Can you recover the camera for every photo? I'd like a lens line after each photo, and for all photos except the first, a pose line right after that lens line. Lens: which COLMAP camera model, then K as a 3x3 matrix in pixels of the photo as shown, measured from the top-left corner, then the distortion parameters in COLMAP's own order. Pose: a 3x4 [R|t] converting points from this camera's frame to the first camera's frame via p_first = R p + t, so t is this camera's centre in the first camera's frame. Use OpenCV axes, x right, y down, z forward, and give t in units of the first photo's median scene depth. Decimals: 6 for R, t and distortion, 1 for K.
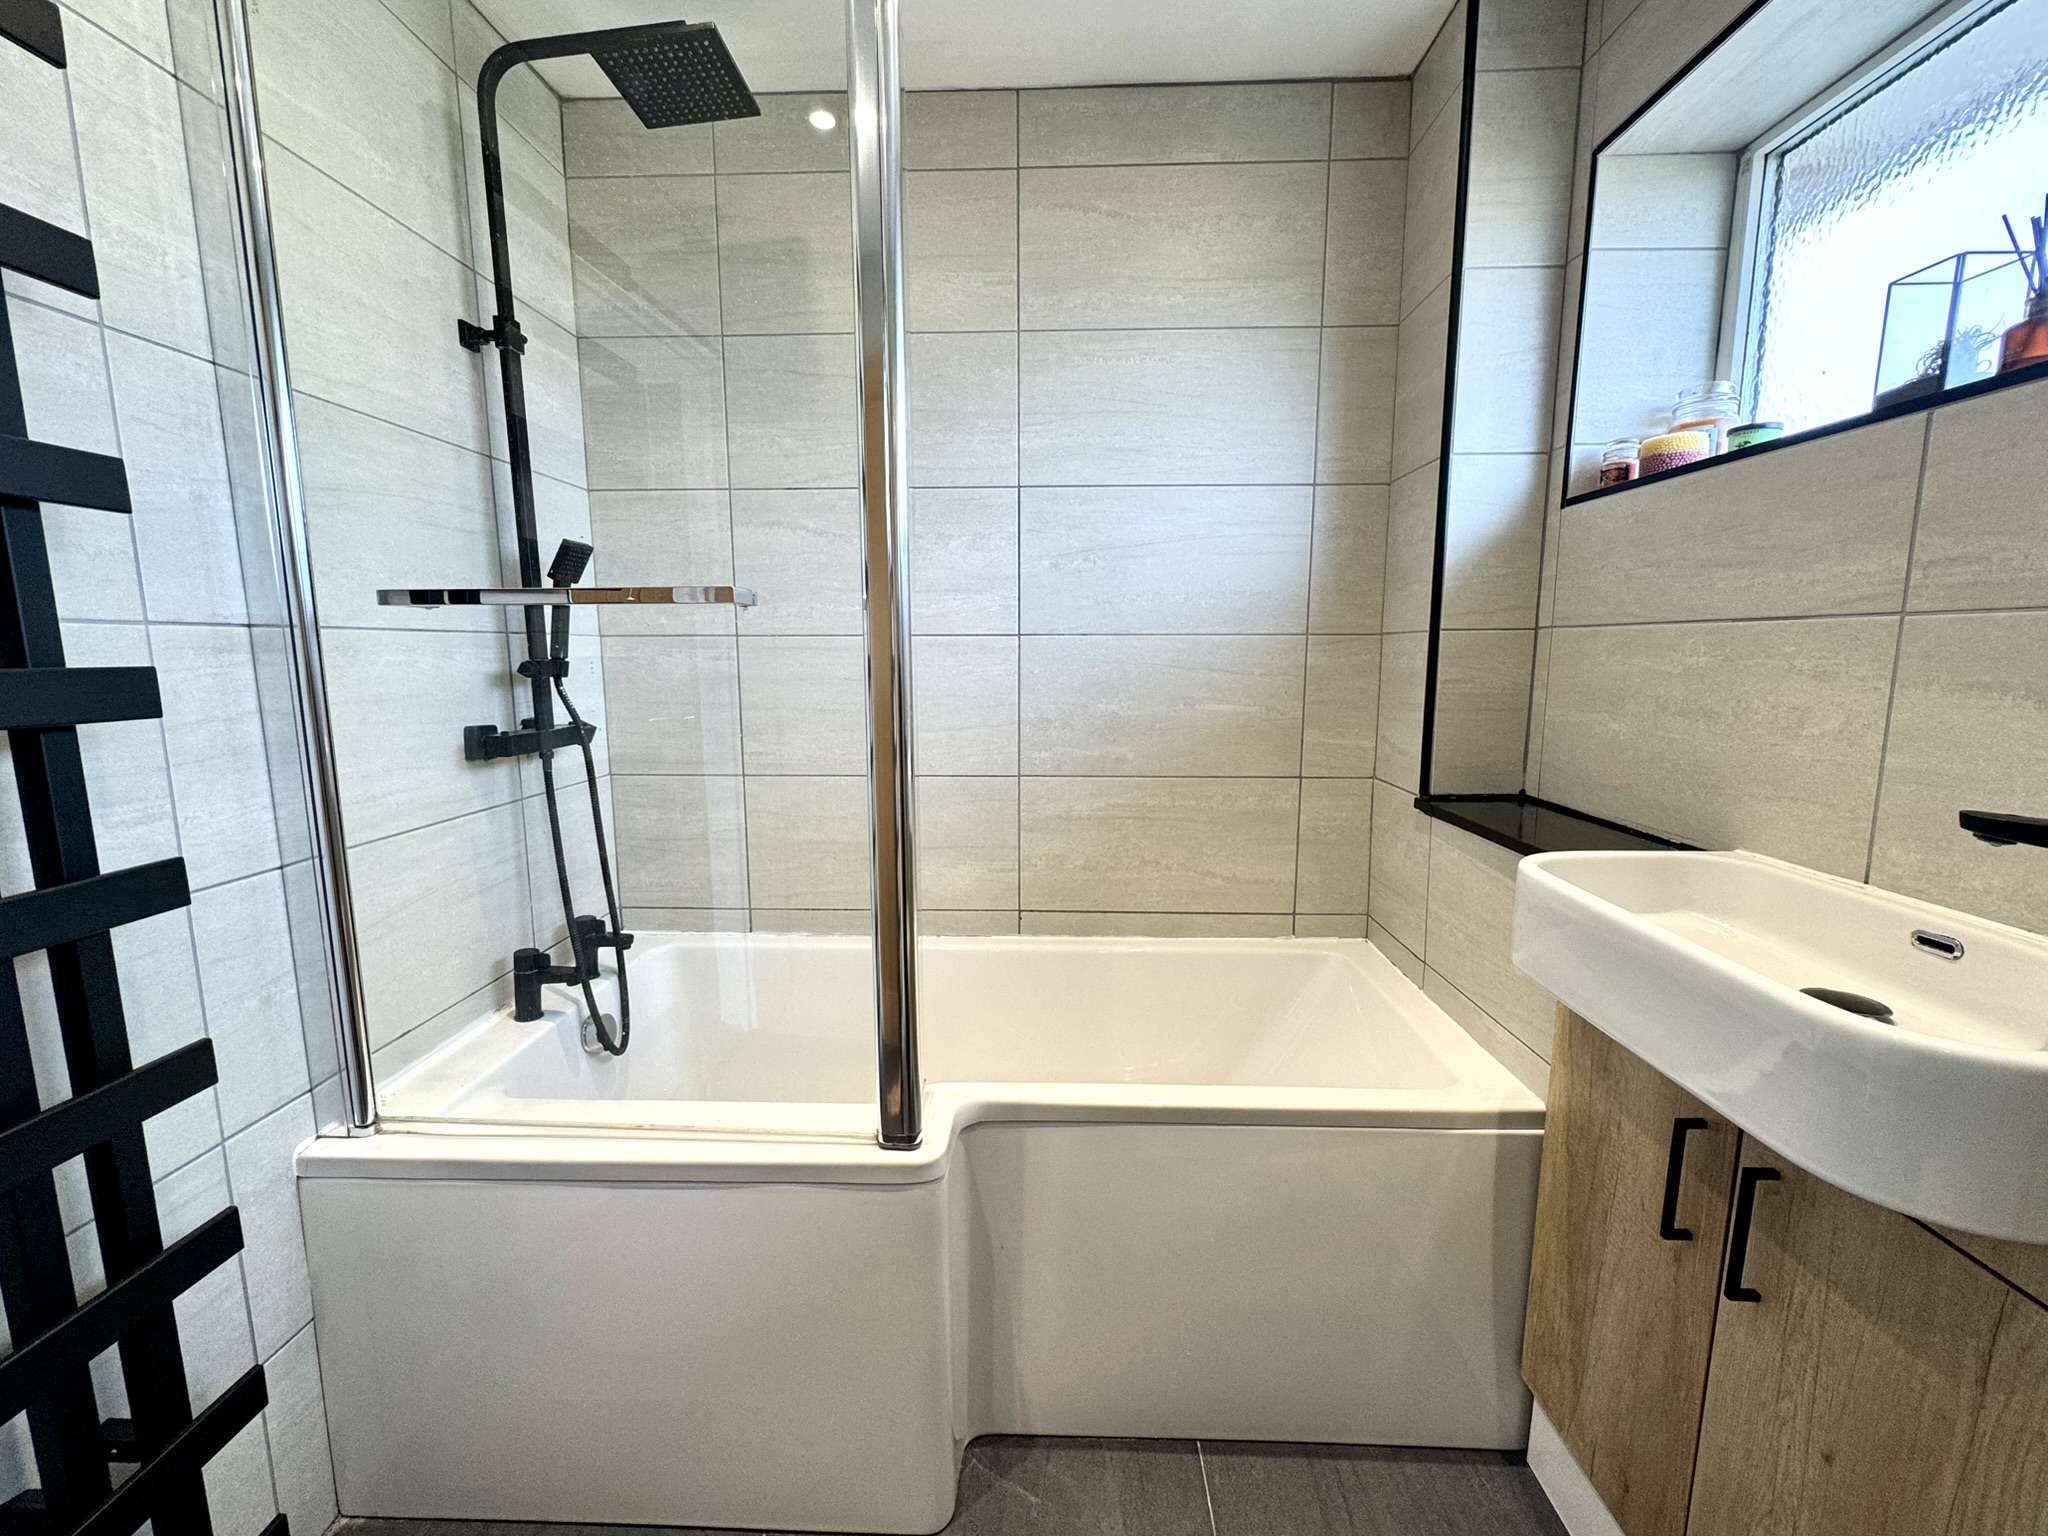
lens RADIAL K [[838.0, 0, 1060.1], [0, 838.0, 749.9], [0, 0, 1]] dist [-0.002142, -0.000274]
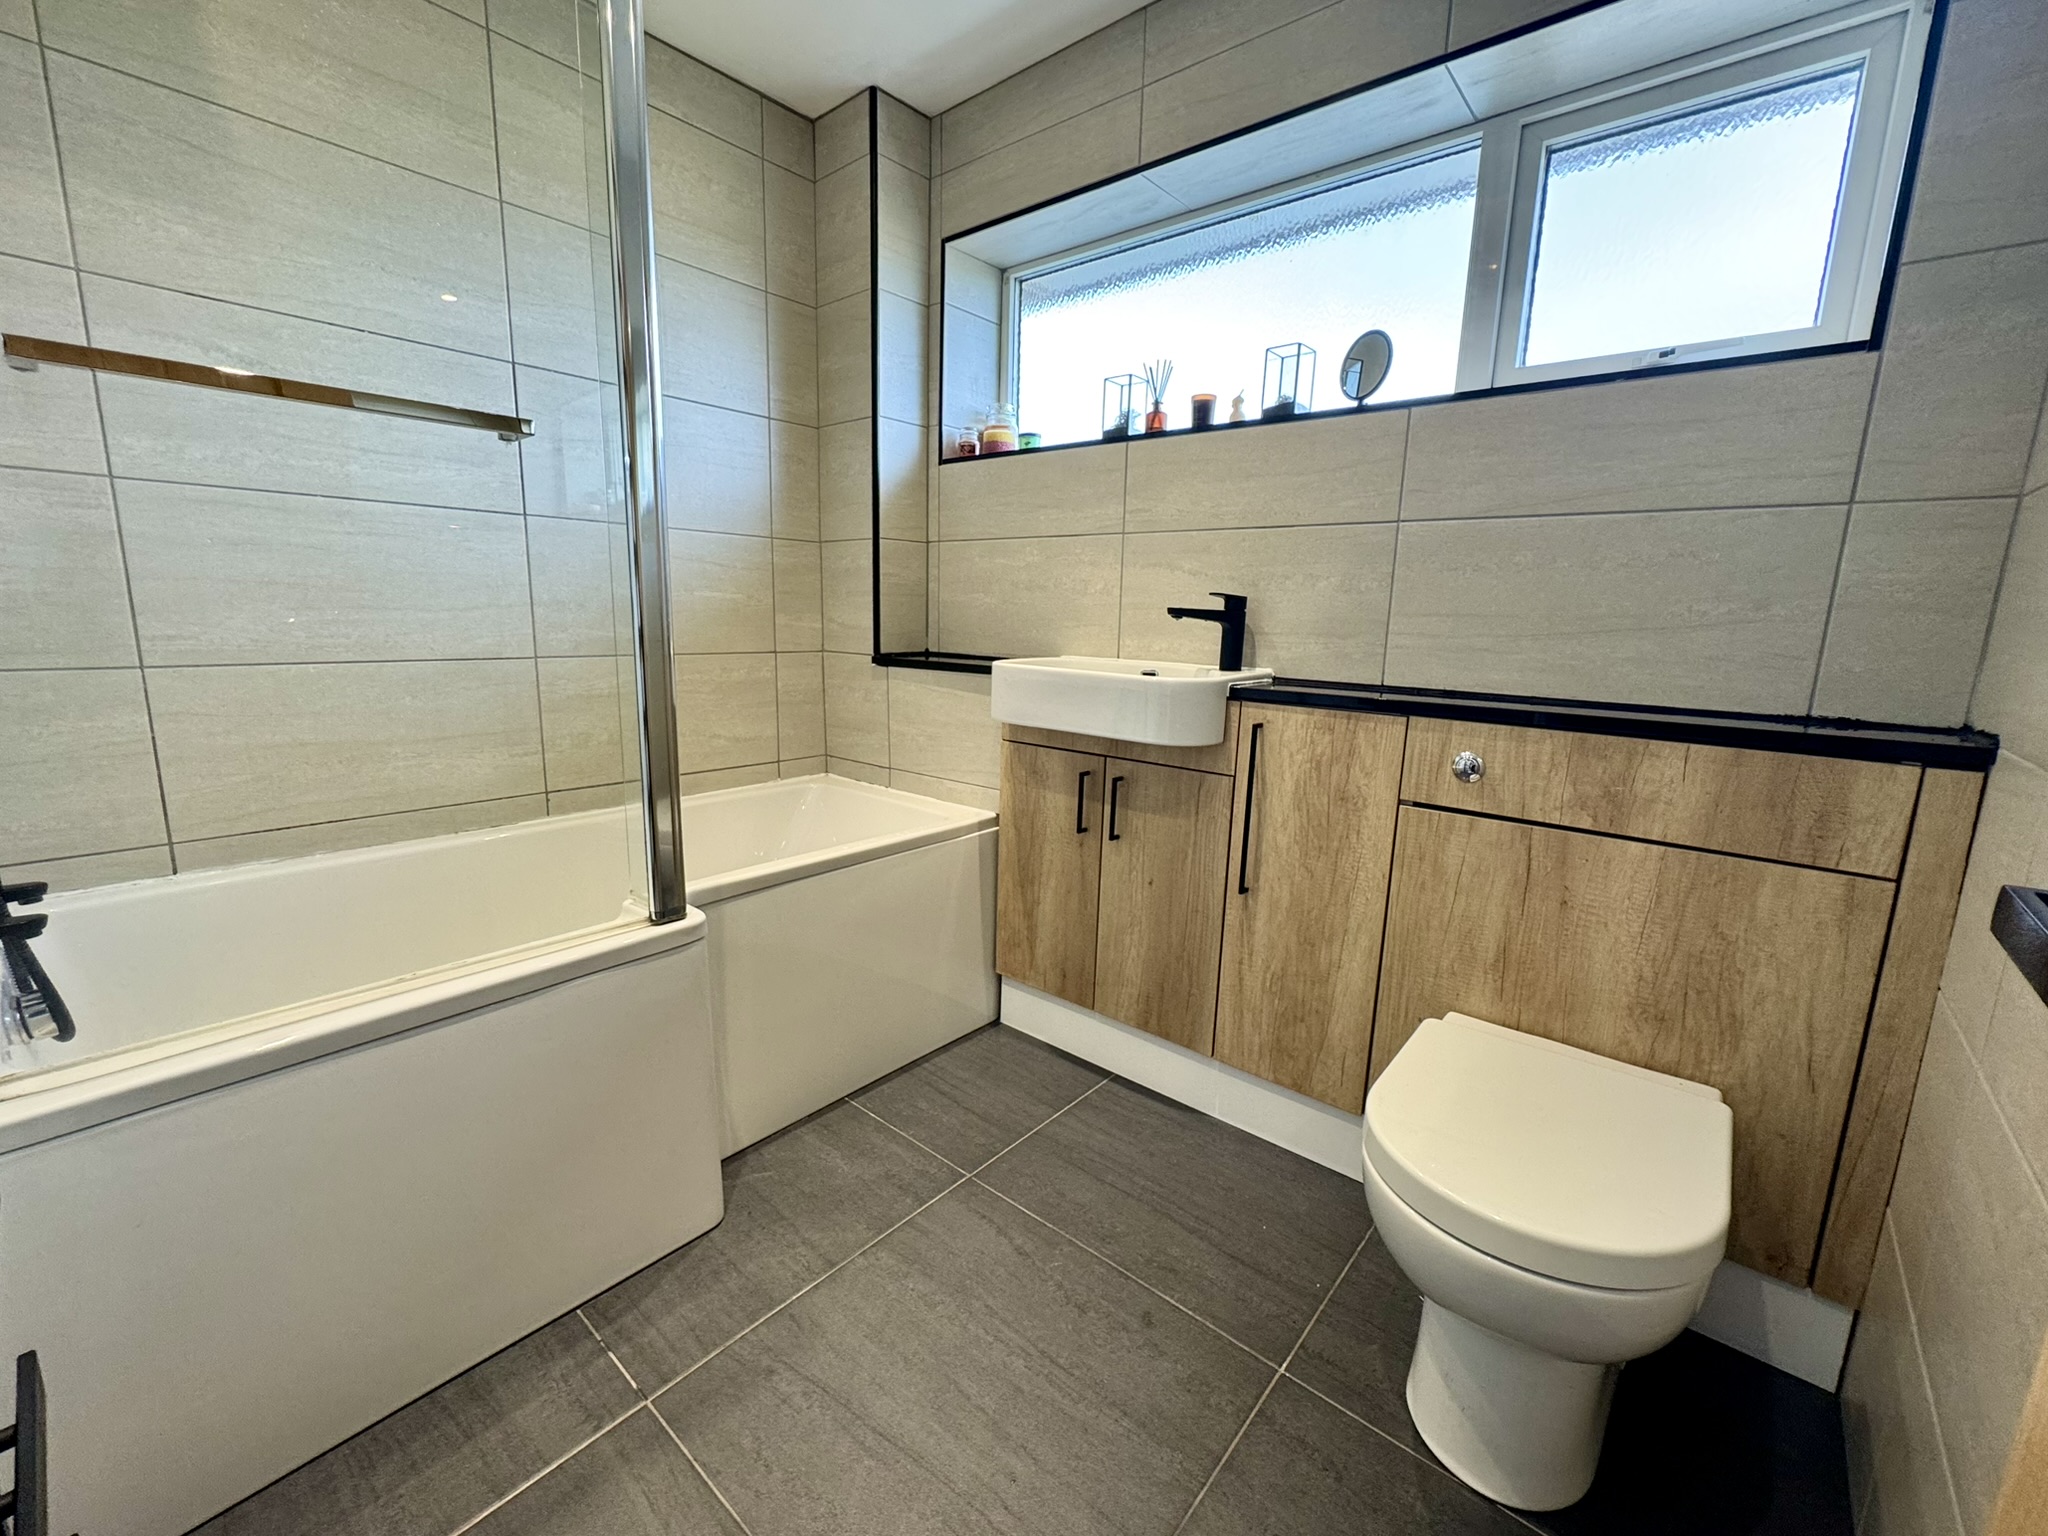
lens RADIAL K [[838.0, 0, 1060.1], [0, 838.0, 749.9], [0, 0, 1]] dist [-0.002142, -0.000274]
pose [[0.600614, -0.119272, 0.790593, -0.610863], [0.079012, 0.992825, 0.089756, 0.128461], [-0.795626, 0.008558, 0.605728, -0.143307]]
